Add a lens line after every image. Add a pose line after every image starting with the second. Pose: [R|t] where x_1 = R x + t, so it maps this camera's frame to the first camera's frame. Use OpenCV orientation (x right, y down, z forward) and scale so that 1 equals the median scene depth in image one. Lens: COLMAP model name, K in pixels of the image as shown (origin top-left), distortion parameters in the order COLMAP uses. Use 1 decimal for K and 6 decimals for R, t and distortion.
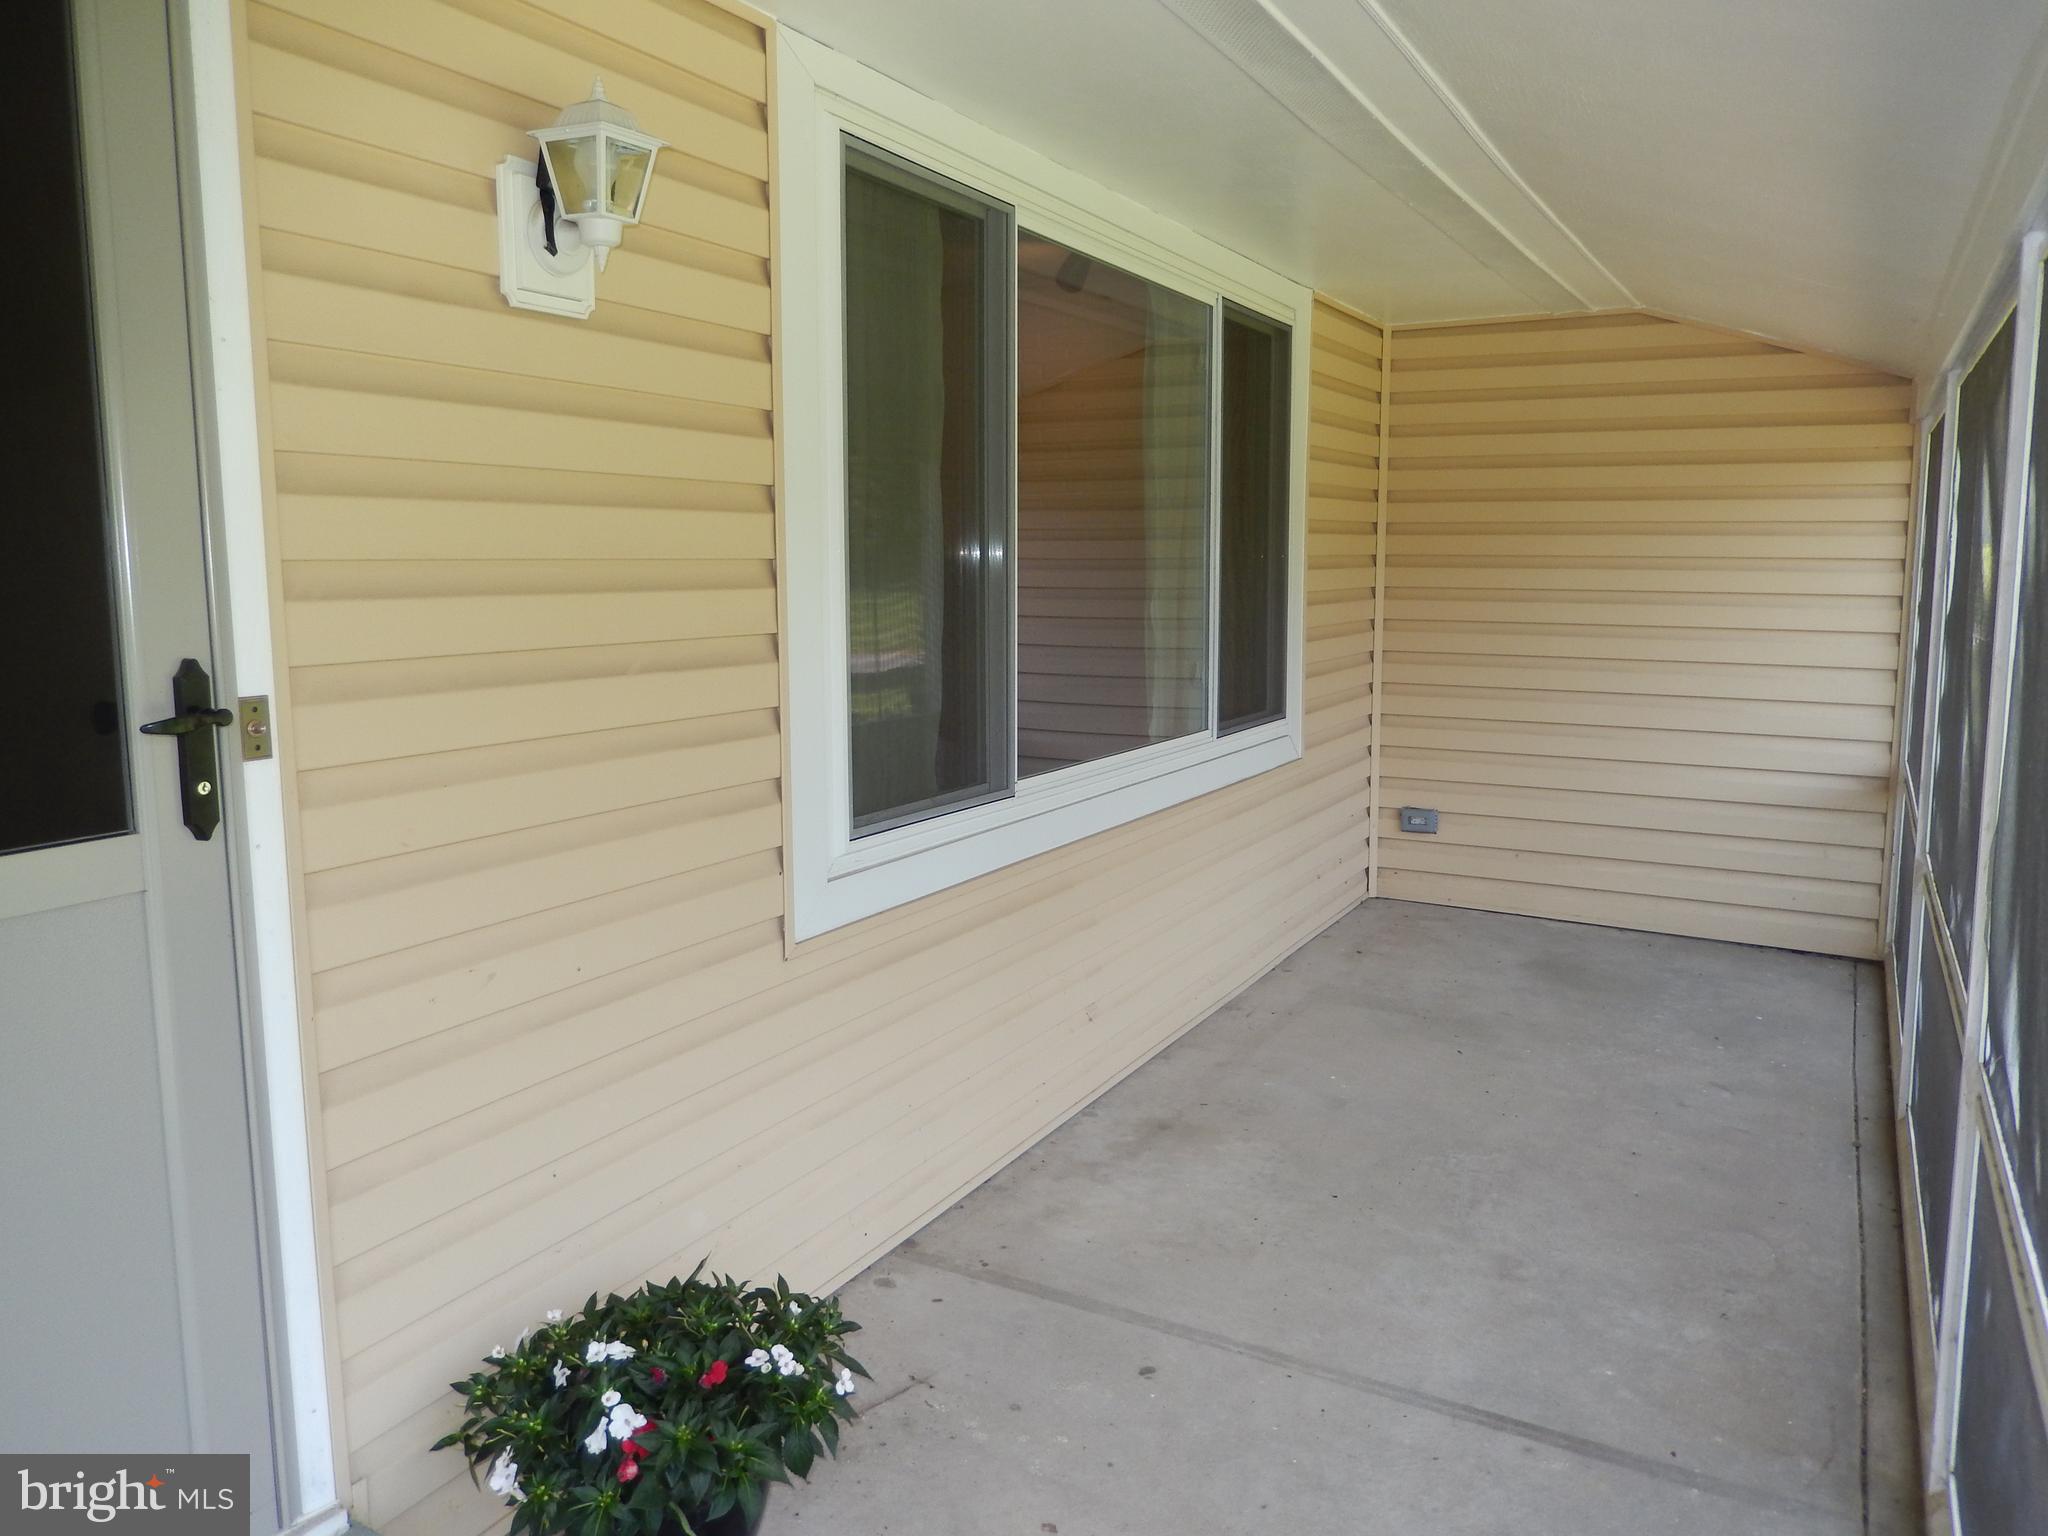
lens RADIAL K [[1521.8, 0, 1027.2], [0, 1521.8, 758.1], [0, 0, 1]] dist [-0.000009, -0.000116]
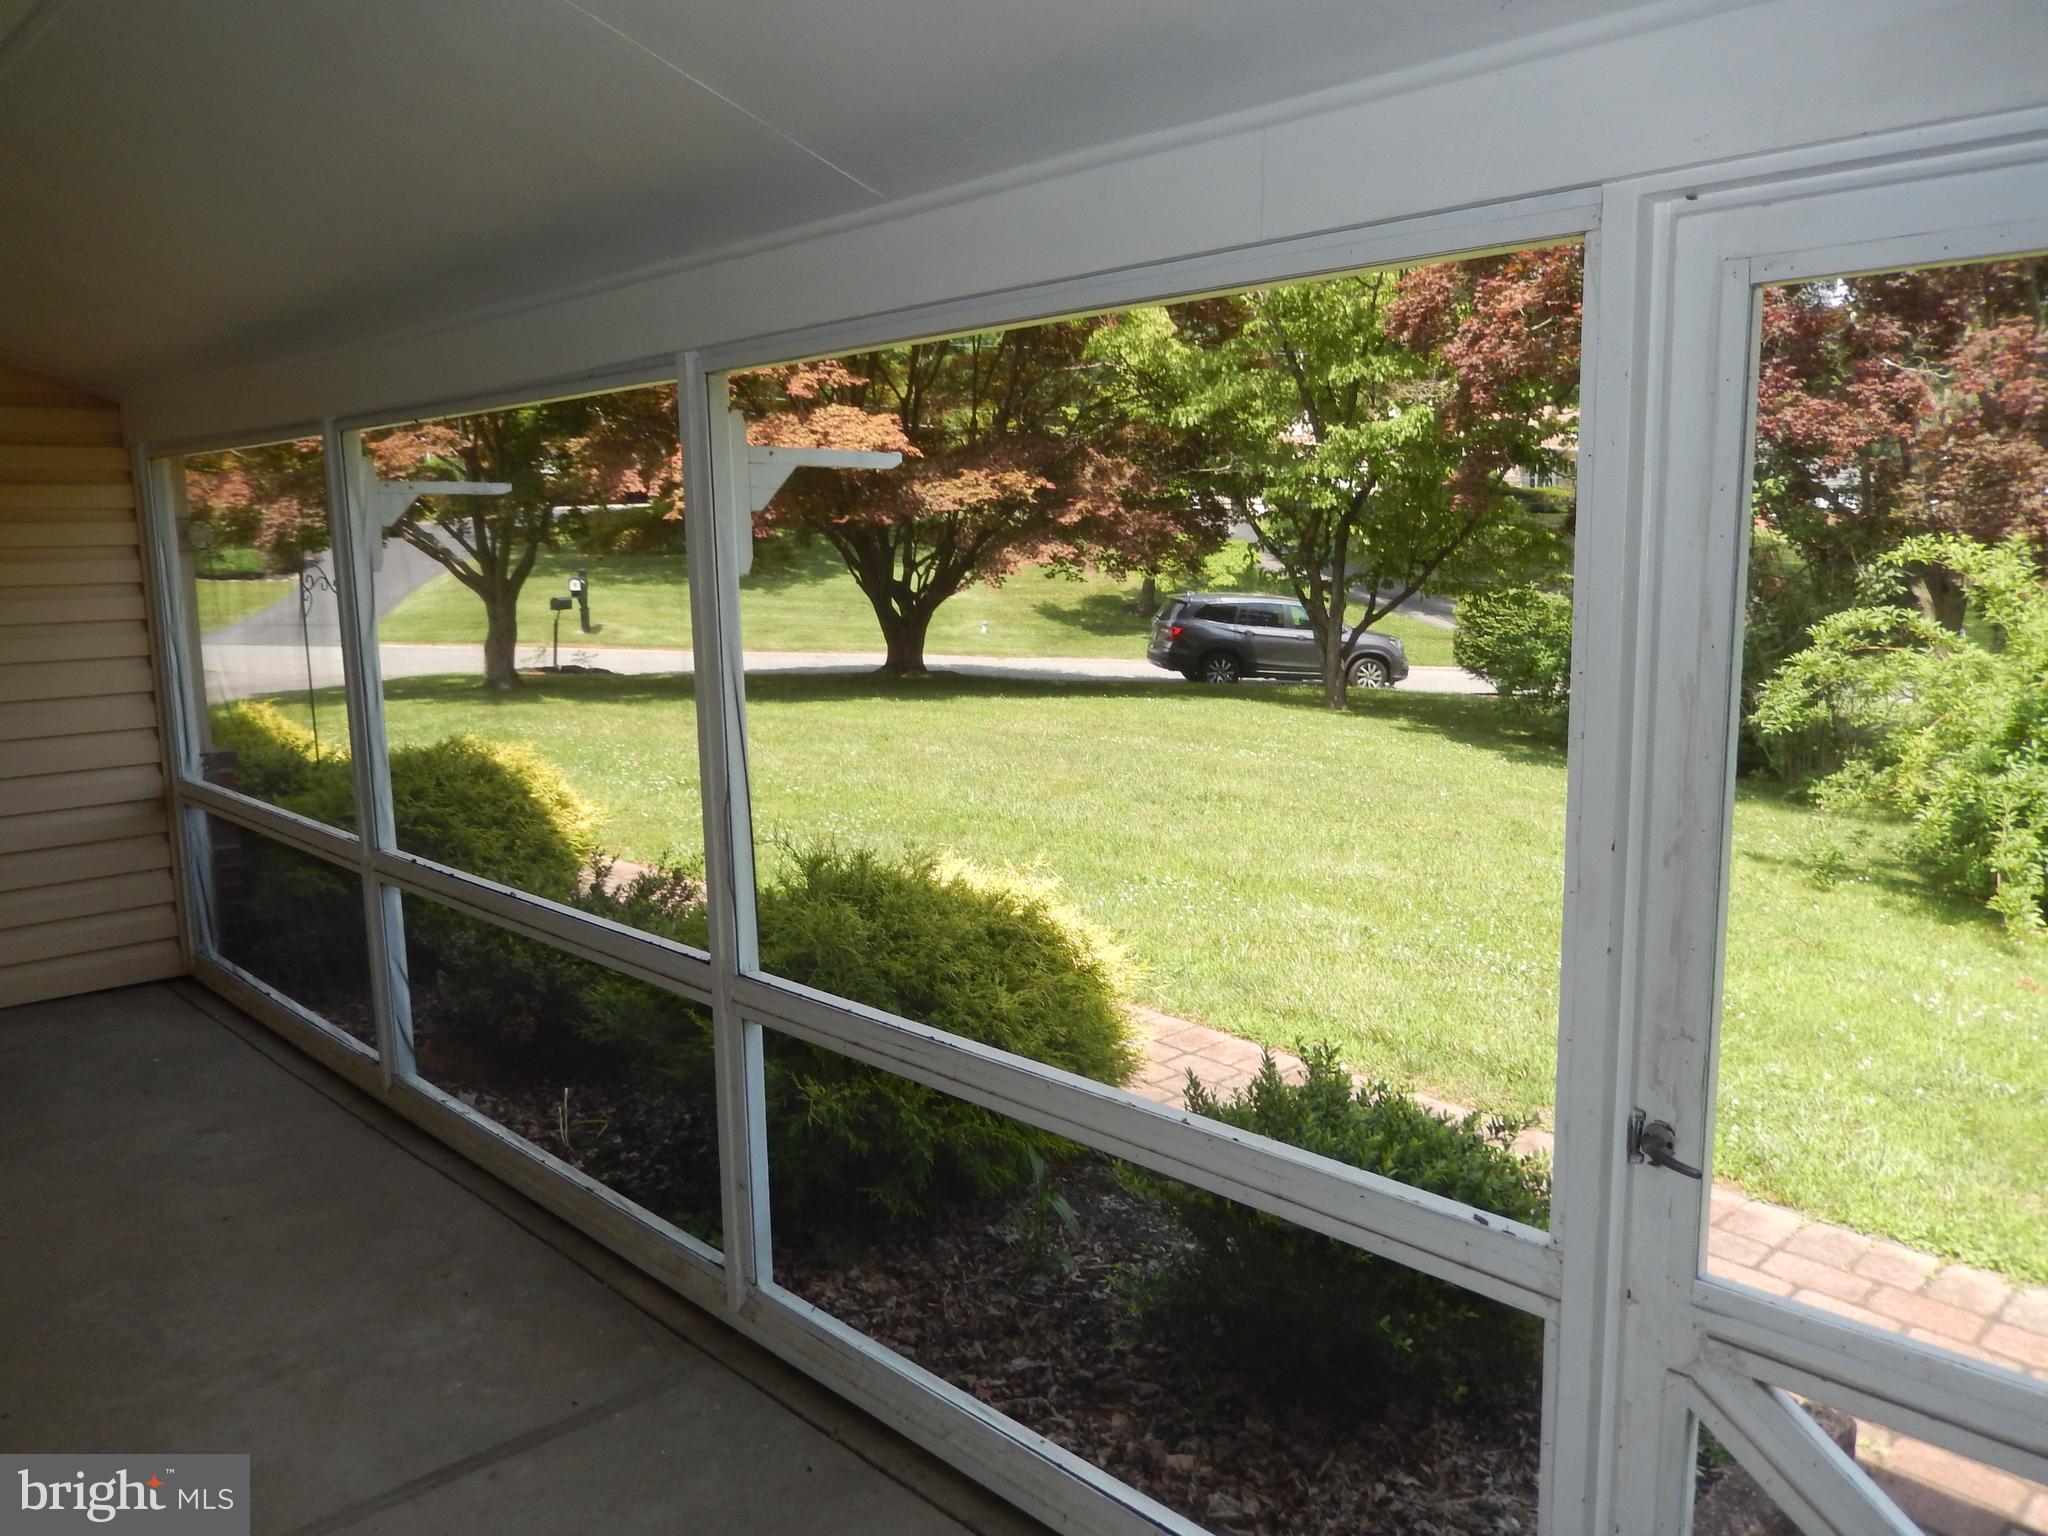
lens RADIAL K [[1521.8, 0, 1027.9], [0, 1521.8, 773.2], [0, 0, 1]] dist [-0.000009, -0.000116]
pose [[0.303091, -0.154562, 0.940344, -0.394146], [0.143863, 0.982872, 0.115183, -0.069028], [-0.942040, 0.100370, 0.320135, 0.242084]]
